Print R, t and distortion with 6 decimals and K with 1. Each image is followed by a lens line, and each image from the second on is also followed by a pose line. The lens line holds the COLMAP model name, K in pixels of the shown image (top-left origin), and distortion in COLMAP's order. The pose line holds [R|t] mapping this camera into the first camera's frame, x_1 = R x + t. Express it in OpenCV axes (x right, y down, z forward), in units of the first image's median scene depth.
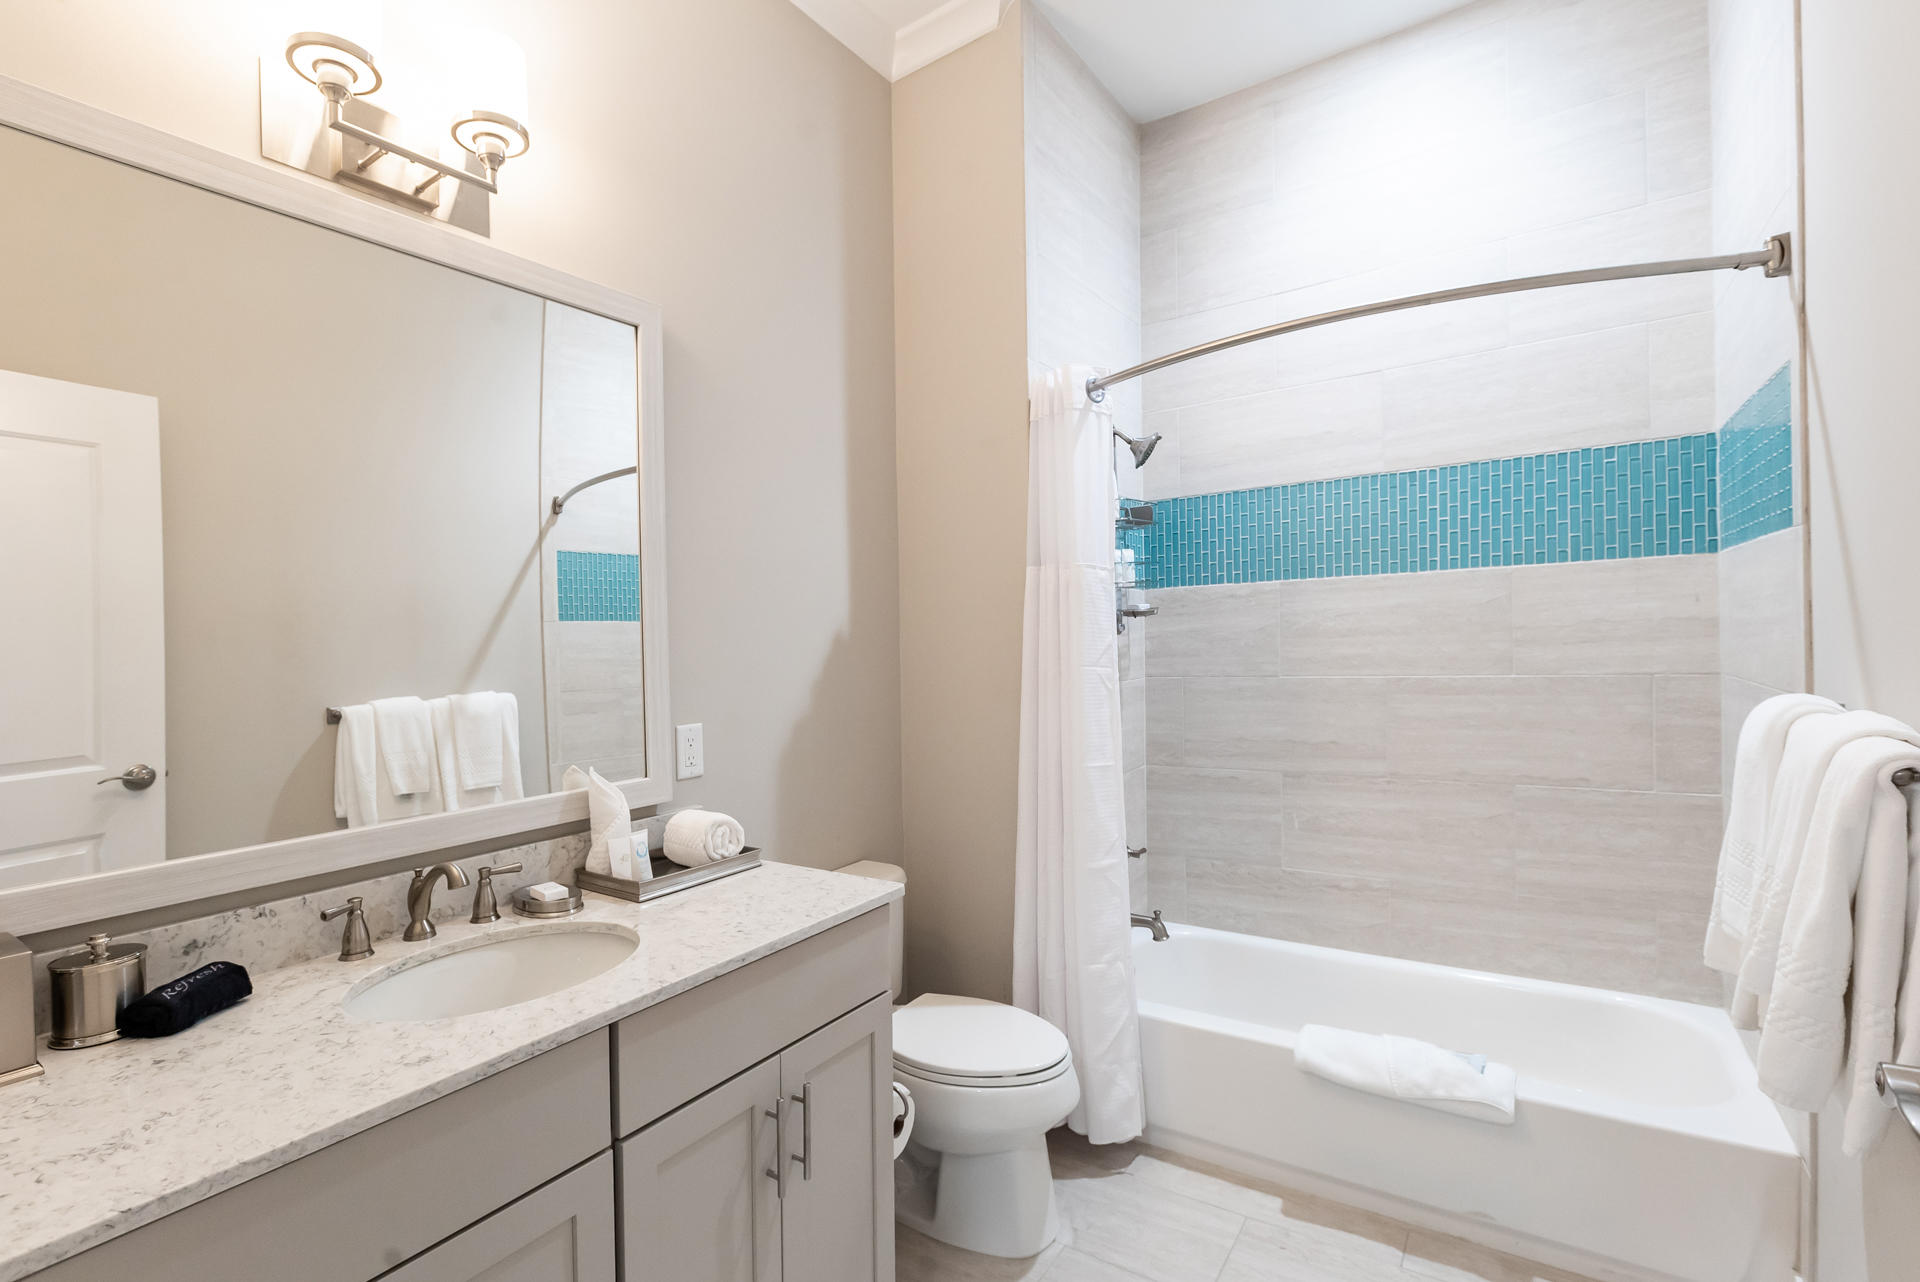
lens RADIAL K [[873.0, 0, 959.1], [0, 873.0, 668.8], [0, 0, 1]] dist [0.000778, 0.000584]
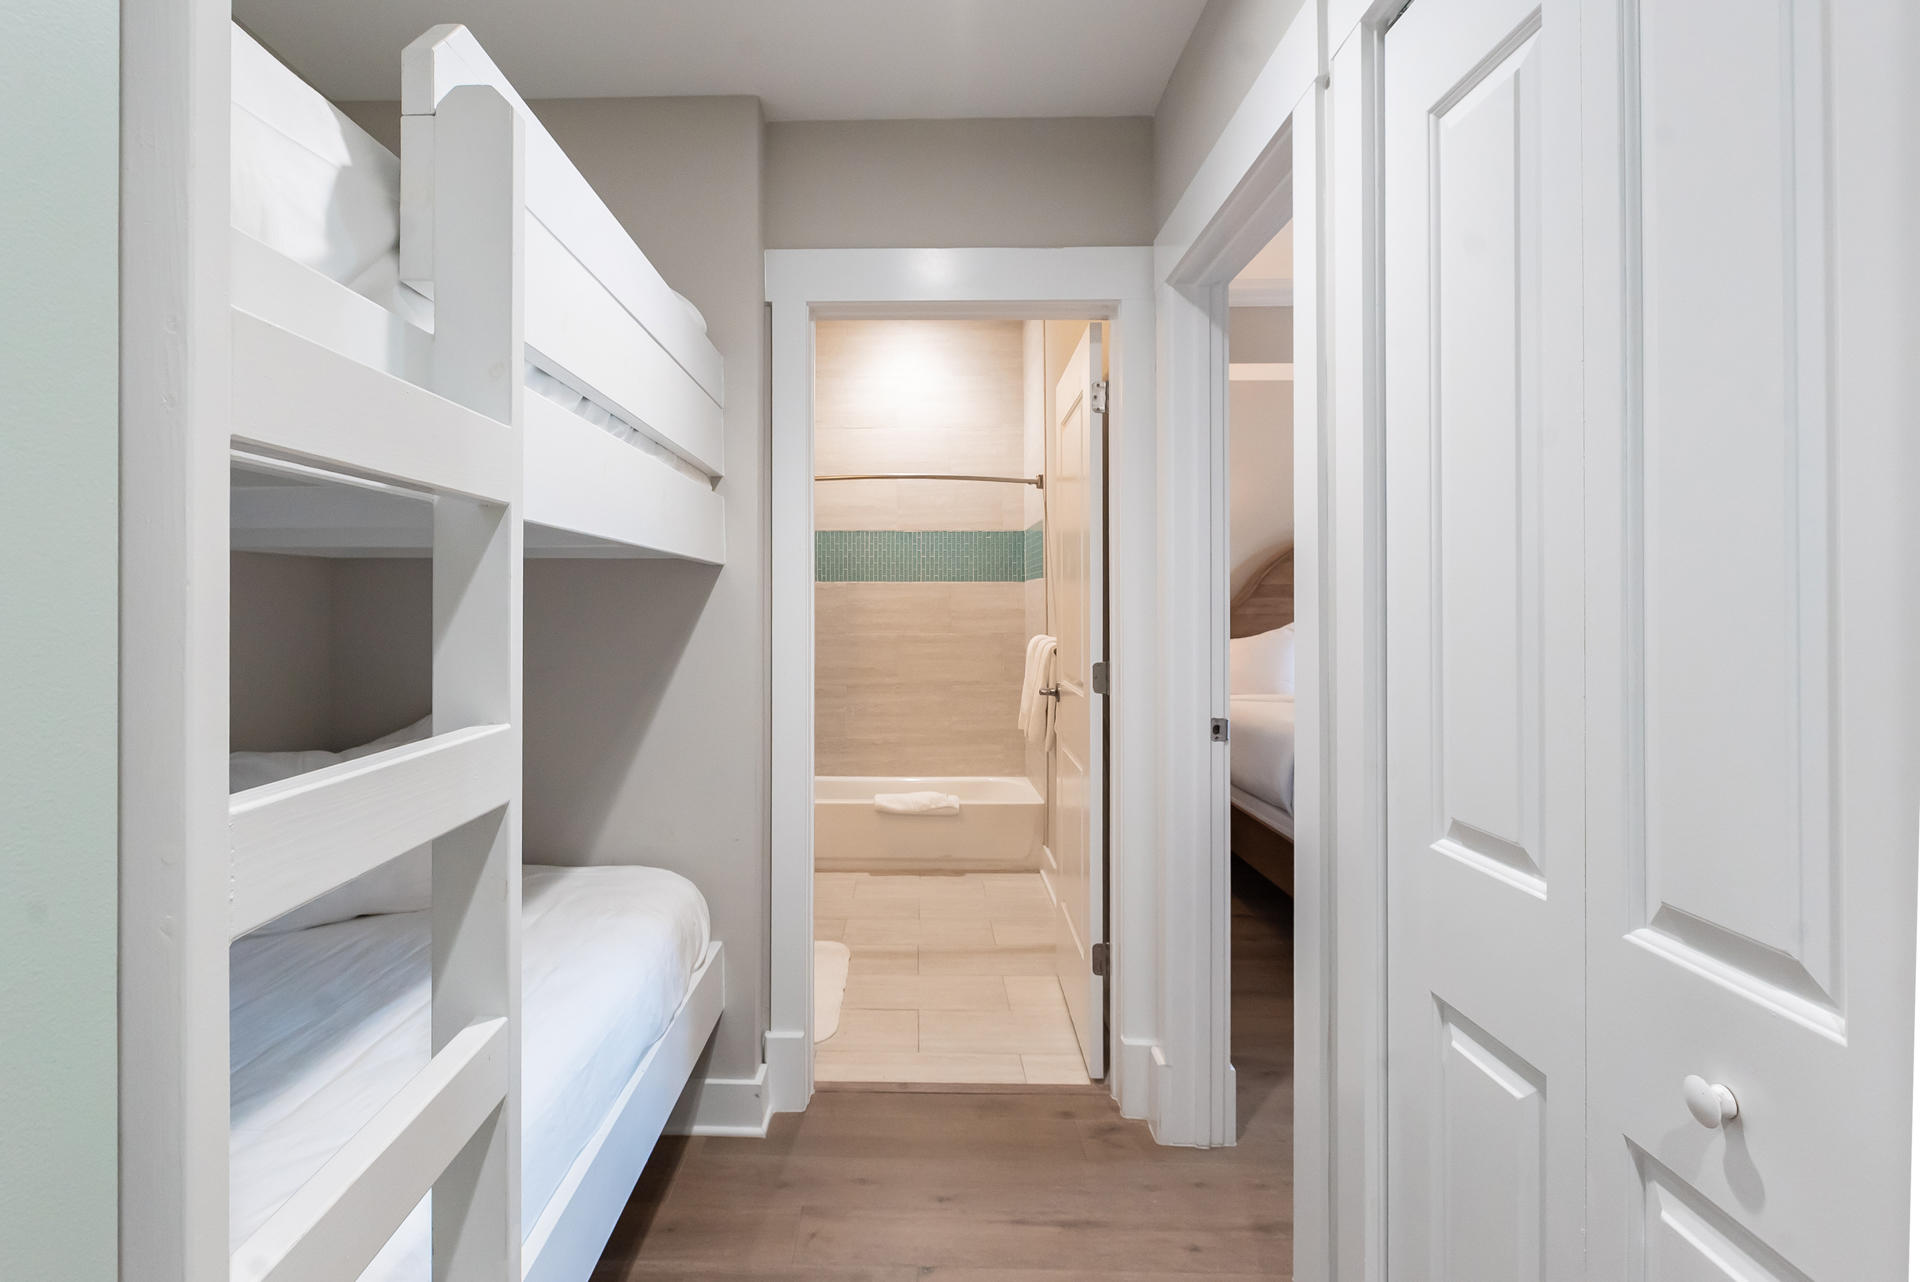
lens RADIAL K [[898.7, 0, 965.1], [0, 898.7, 636.4], [0, 0, 1]] dist [0.002380, -0.008725]
pose [[0.802415, 0.018513, 0.596480, -0.679467], [-0.006683, 0.999735, -0.022039, 0.065607], [-0.596730, 0.013698, 0.802325, -0.816762]]
